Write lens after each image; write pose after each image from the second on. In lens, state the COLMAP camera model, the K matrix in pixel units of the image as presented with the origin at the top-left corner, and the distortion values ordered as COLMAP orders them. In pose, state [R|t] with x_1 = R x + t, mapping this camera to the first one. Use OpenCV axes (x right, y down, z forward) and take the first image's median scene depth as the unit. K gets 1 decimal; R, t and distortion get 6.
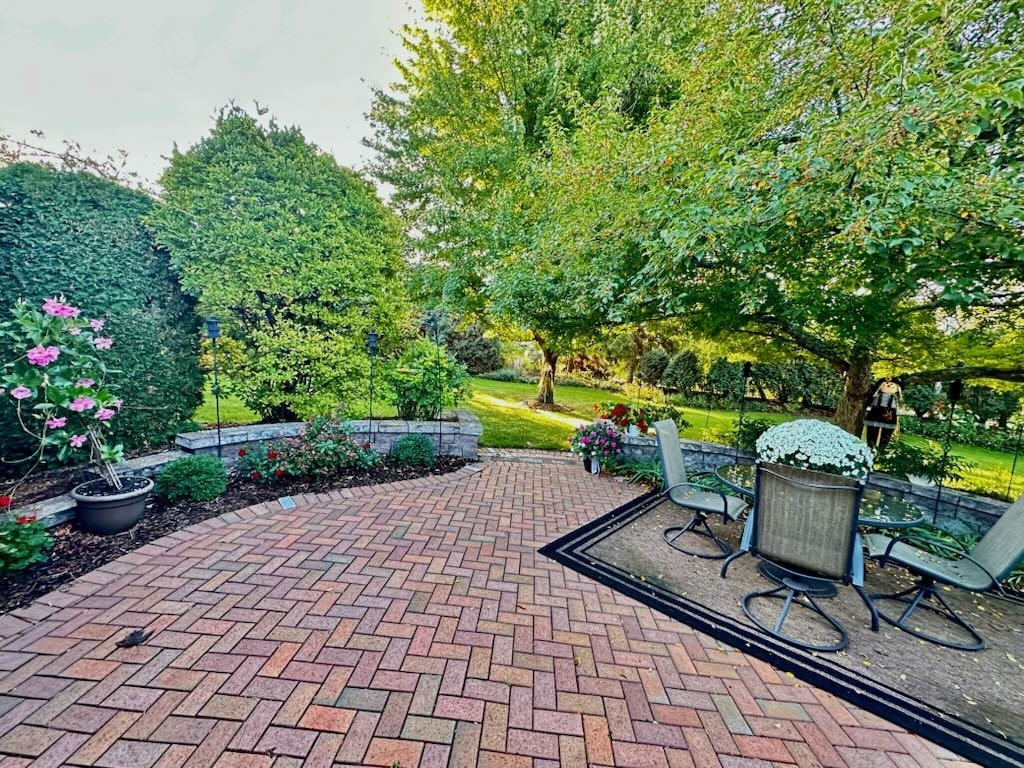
lens RADIAL K [[411.5, 0, 512.0], [0, 411.5, 384.0], [0, 0, 1]] dist [-0.000894, -0.000498]
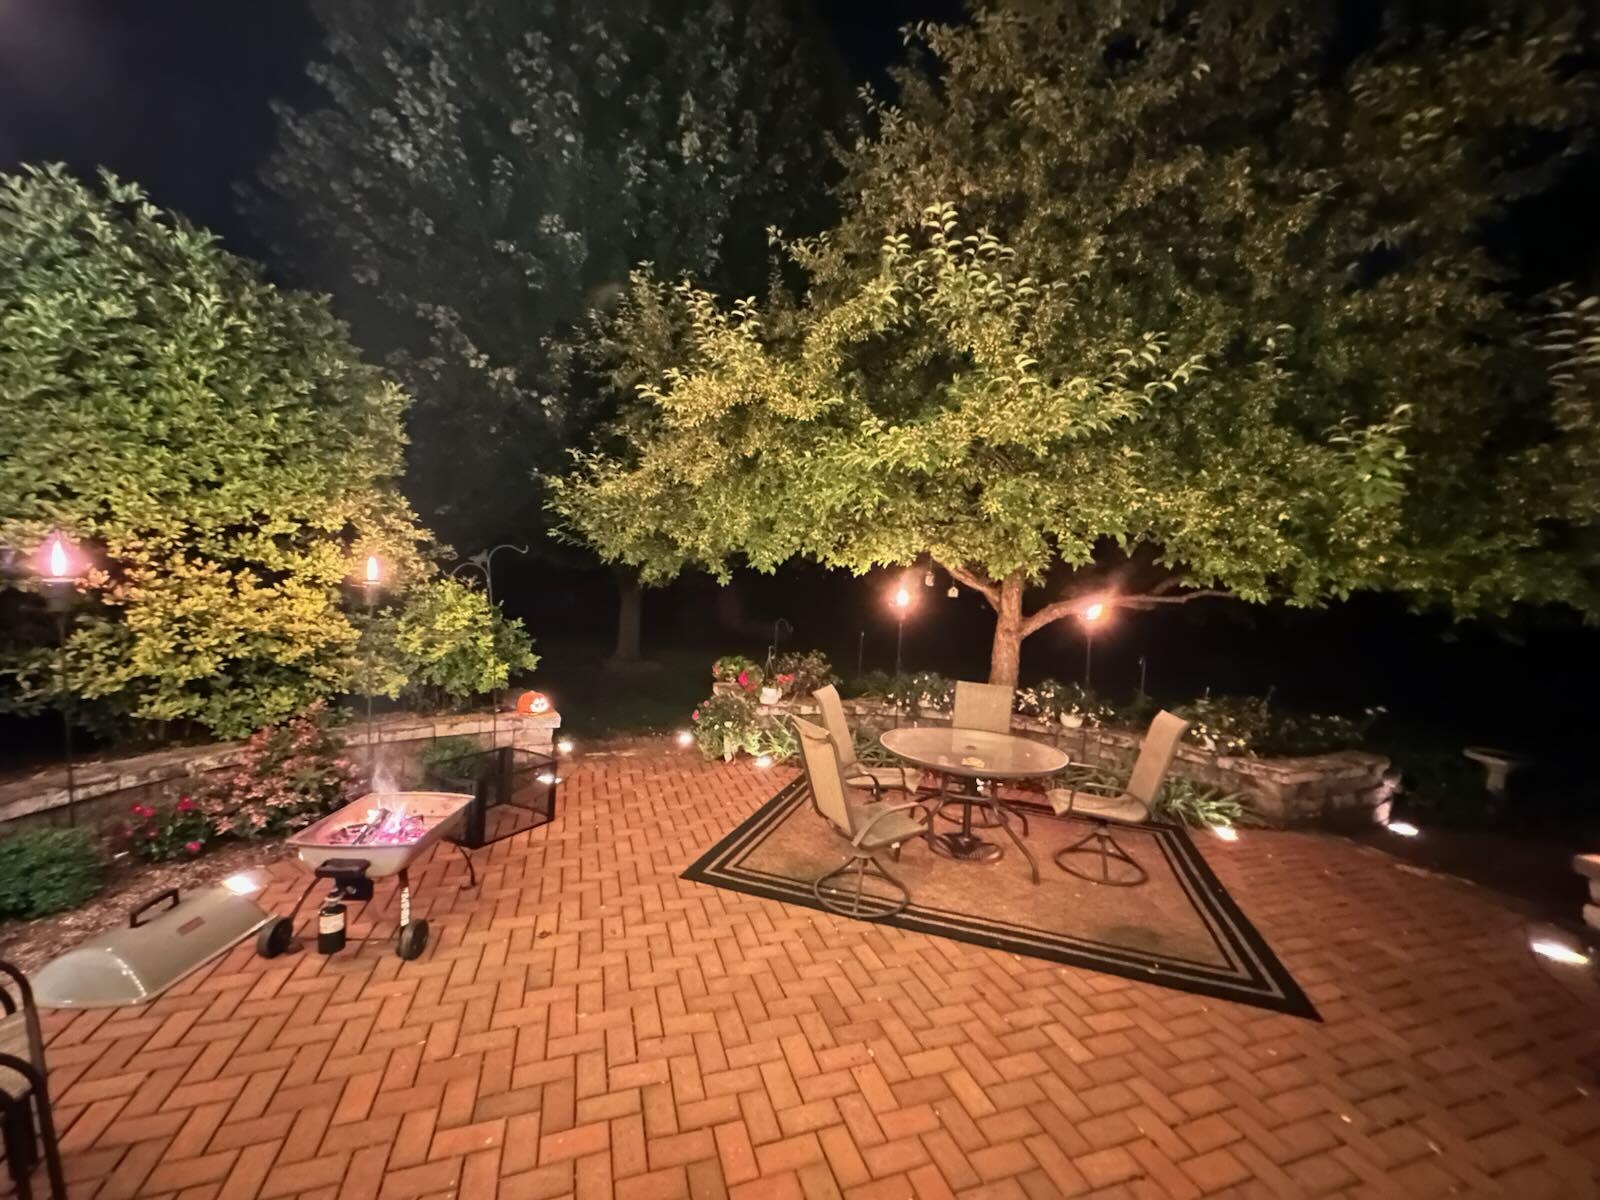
lens RADIAL K [[643.0, 0, 800.0], [0, 643.0, 600.0], [0, 0, 1]] dist [-0.000894, -0.000498]
pose [[0.927041, -0.044539, 0.372306, -0.093856], [0.056204, 0.998208, -0.020532, -0.040301], [-0.370724, 0.039959, 0.927883, -0.123454]]
